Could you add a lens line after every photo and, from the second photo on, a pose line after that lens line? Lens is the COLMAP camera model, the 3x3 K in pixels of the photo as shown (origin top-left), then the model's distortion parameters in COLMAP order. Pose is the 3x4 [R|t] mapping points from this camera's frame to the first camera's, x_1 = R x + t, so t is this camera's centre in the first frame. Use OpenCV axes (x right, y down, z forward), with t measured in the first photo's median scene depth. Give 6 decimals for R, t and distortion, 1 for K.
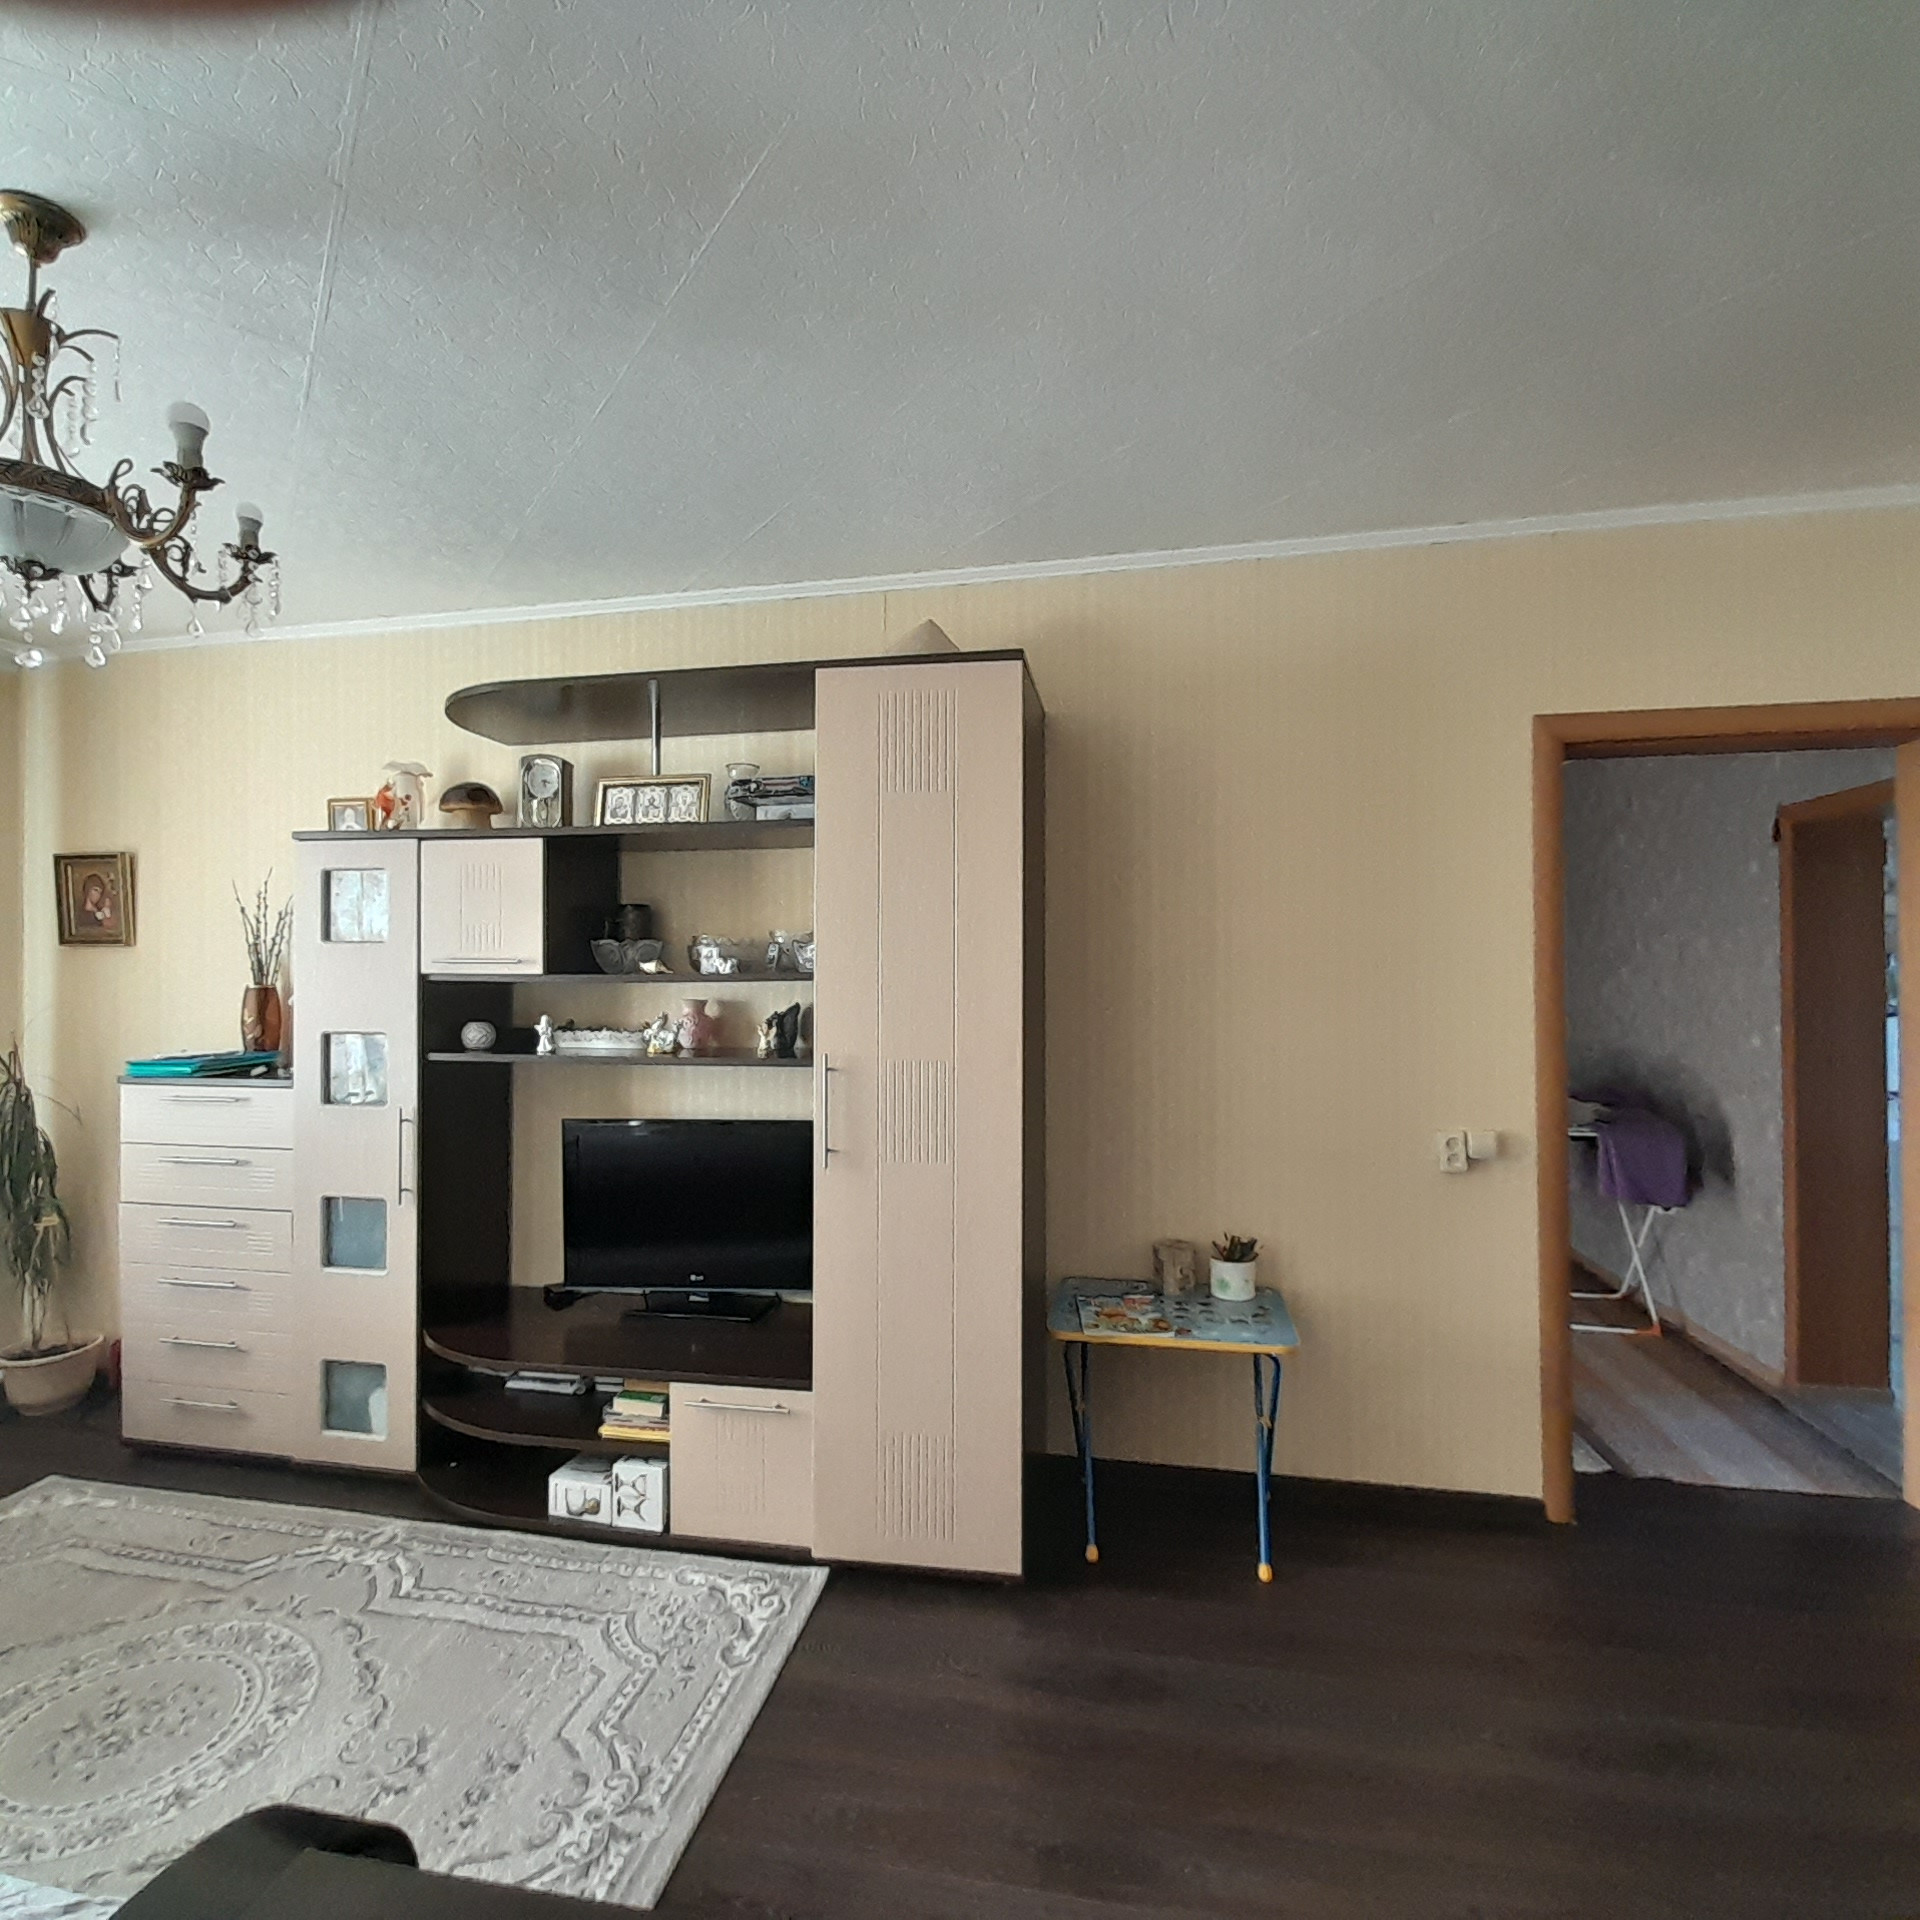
lens RADIAL K [[1010.6, 0, 945.8], [0, 1010.6, 954.2], [0, 0, 1]] dist [0.015295, -0.014928]
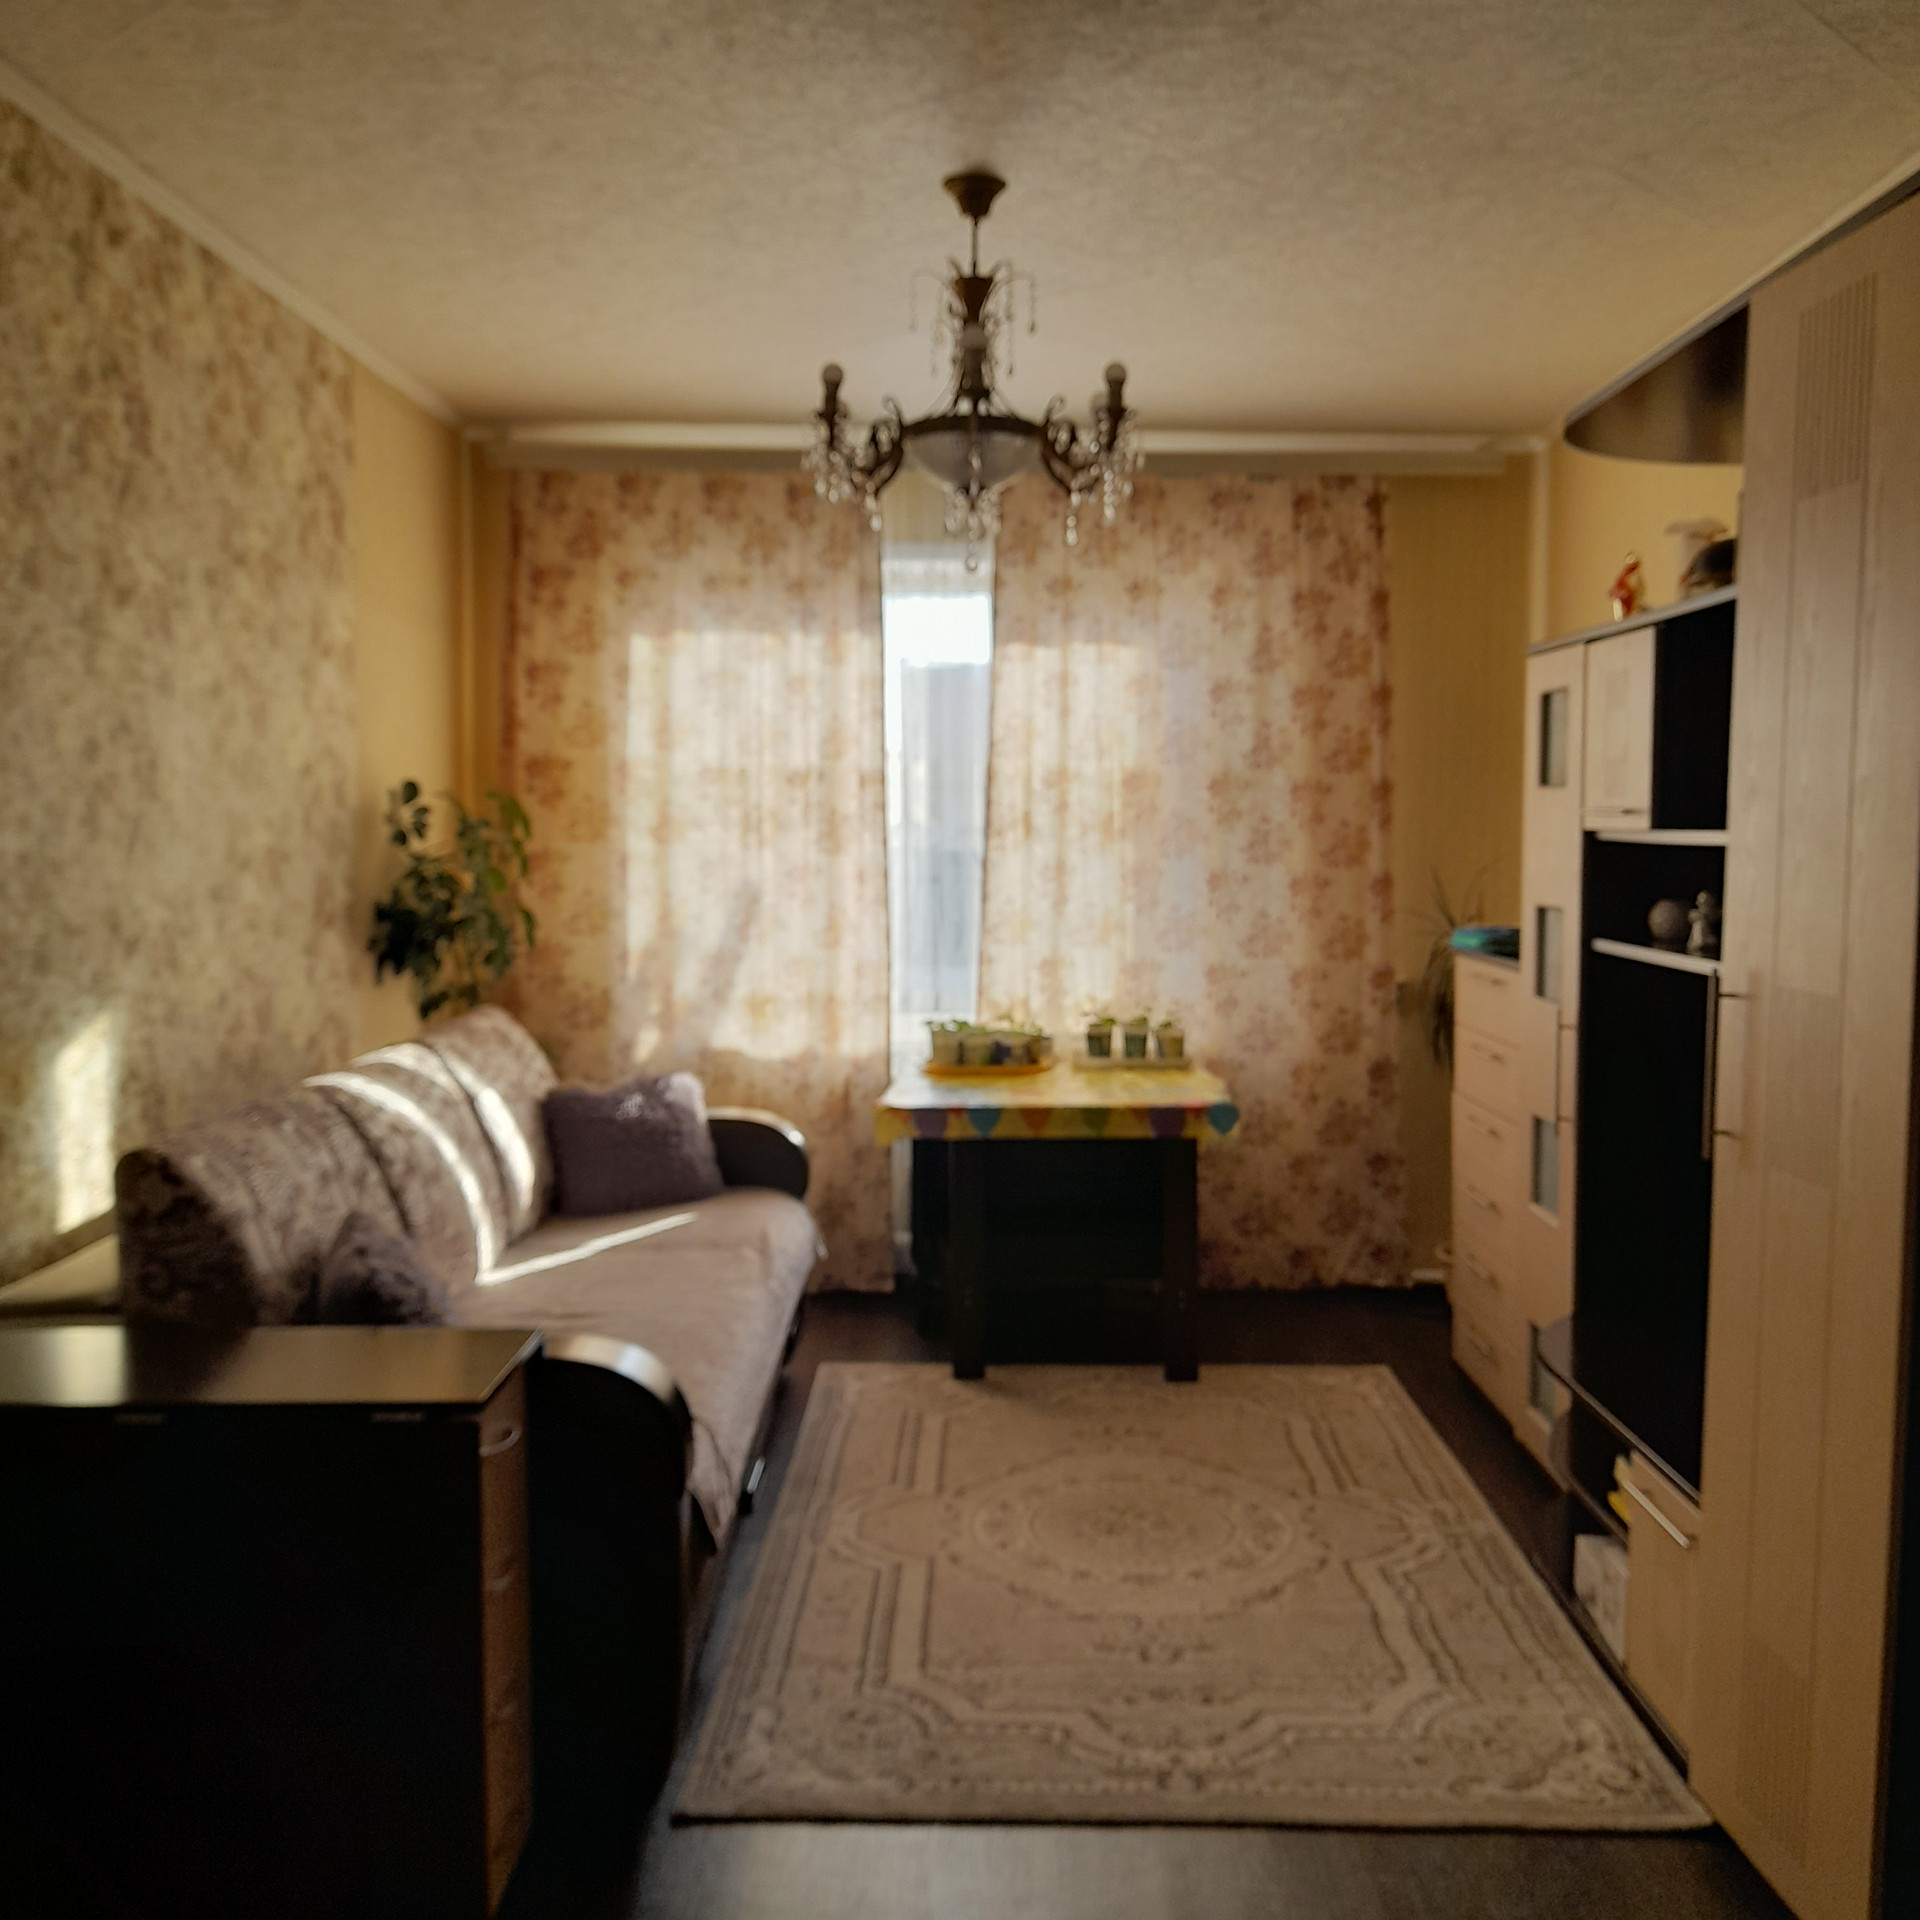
lens RADIAL K [[1888.5, 0, 937.6], [0, 1888.5, 949.7], [0, 0, 1]] dist [0.090856, -0.251968]
pose [[0.175344, 0.076941, -0.981496, 0.937833], [0.022324, 0.996374, 0.082095, -0.022758], [0.984254, -0.036306, 0.172991, 0.383176]]
